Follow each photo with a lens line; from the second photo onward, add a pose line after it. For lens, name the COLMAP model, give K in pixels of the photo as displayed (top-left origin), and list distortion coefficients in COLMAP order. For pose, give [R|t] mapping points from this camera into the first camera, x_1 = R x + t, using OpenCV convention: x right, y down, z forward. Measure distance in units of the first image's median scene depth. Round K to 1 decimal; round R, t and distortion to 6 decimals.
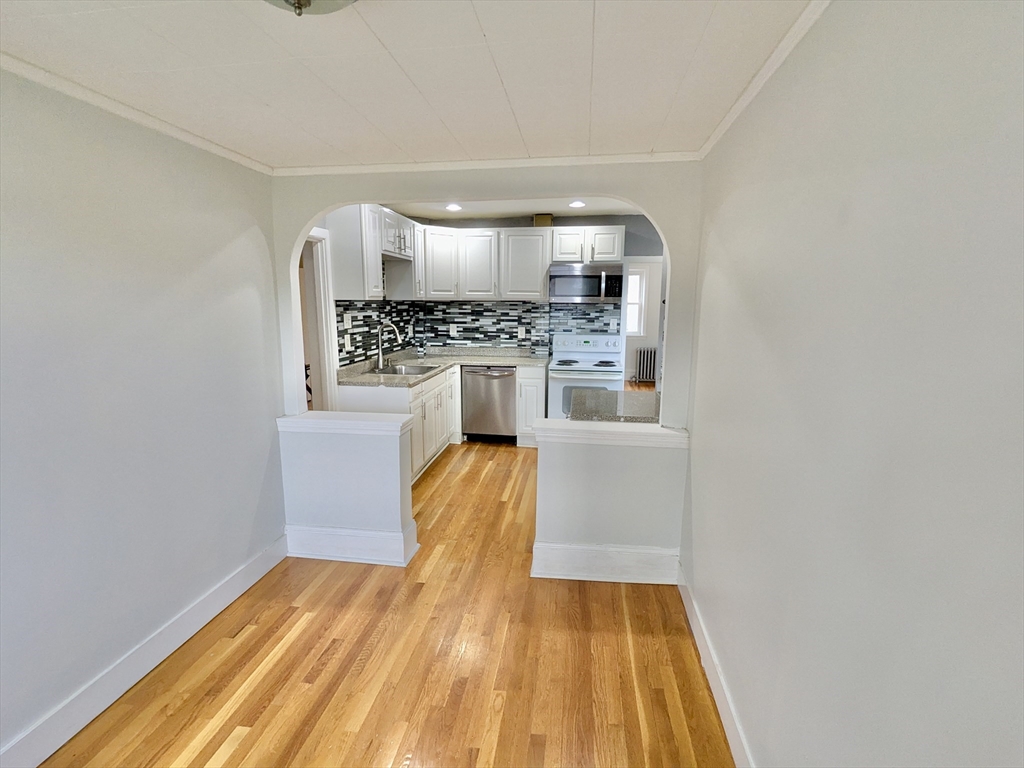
lens RADIAL K [[484.0, 0, 504.8], [0, 484.0, 389.2], [0, 0, 1]] dist [-0.008111, 0.003031]
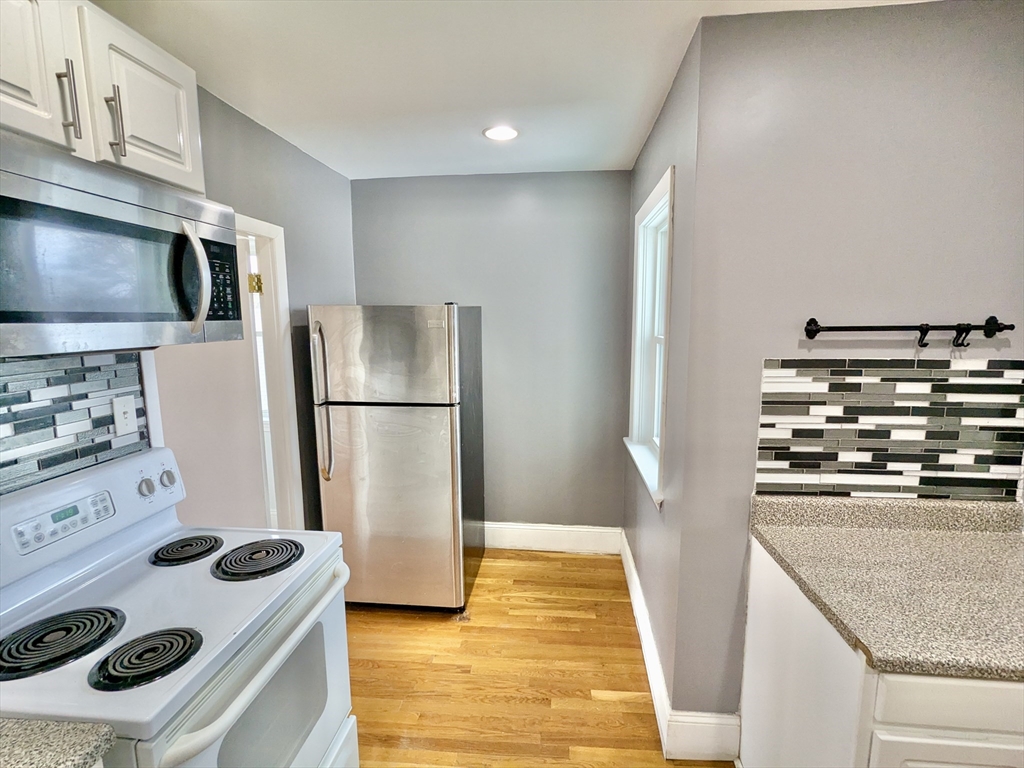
lens RADIAL K [[484.0, 0, 514.0], [0, 484.0, 382.8], [0, 0, 1]] dist [-0.008111, 0.003031]
pose [[-0.060576, -0.143534, 0.987790, -0.066943], [0.187489, 0.970357, 0.152498, -0.161115], [-0.980397, 0.194438, -0.031869, 0.823256]]
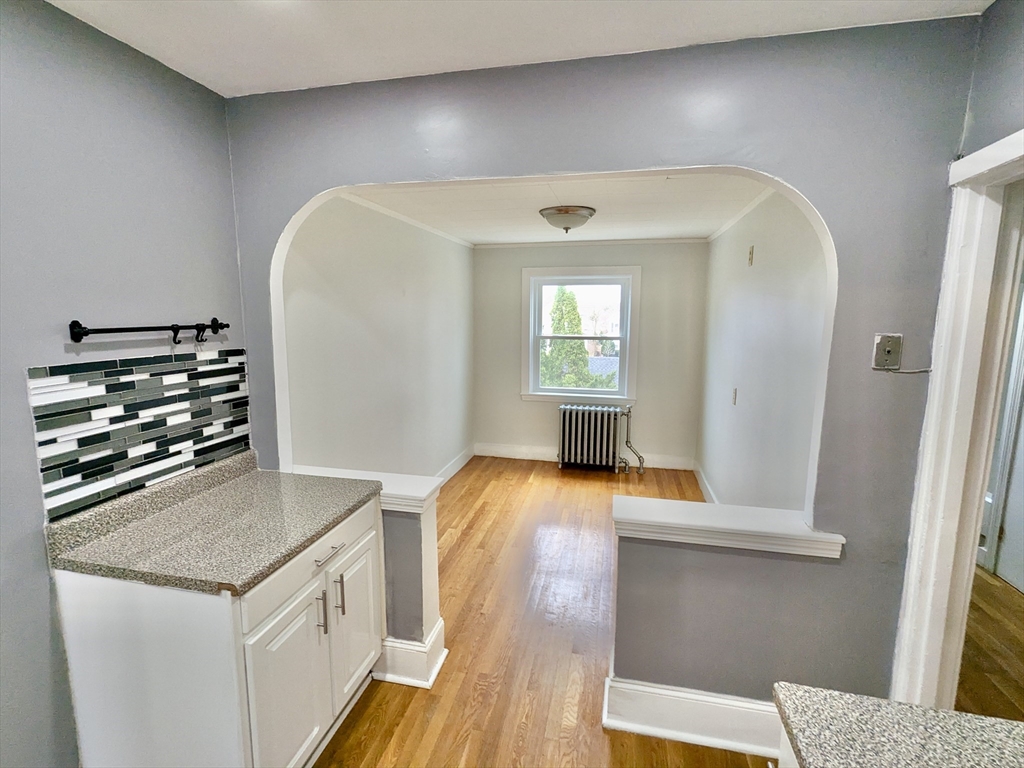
lens RADIAL K [[484.0, 0, 508.5], [0, 484.0, 381.8], [0, 0, 1]] dist [-0.008111, 0.003031]
pose [[-0.997971, -0.015731, 0.061693, -0.052081], [0.004734, 0.947976, 0.318308, -0.174555], [-0.063491, 0.317954, -0.945978, 0.888035]]
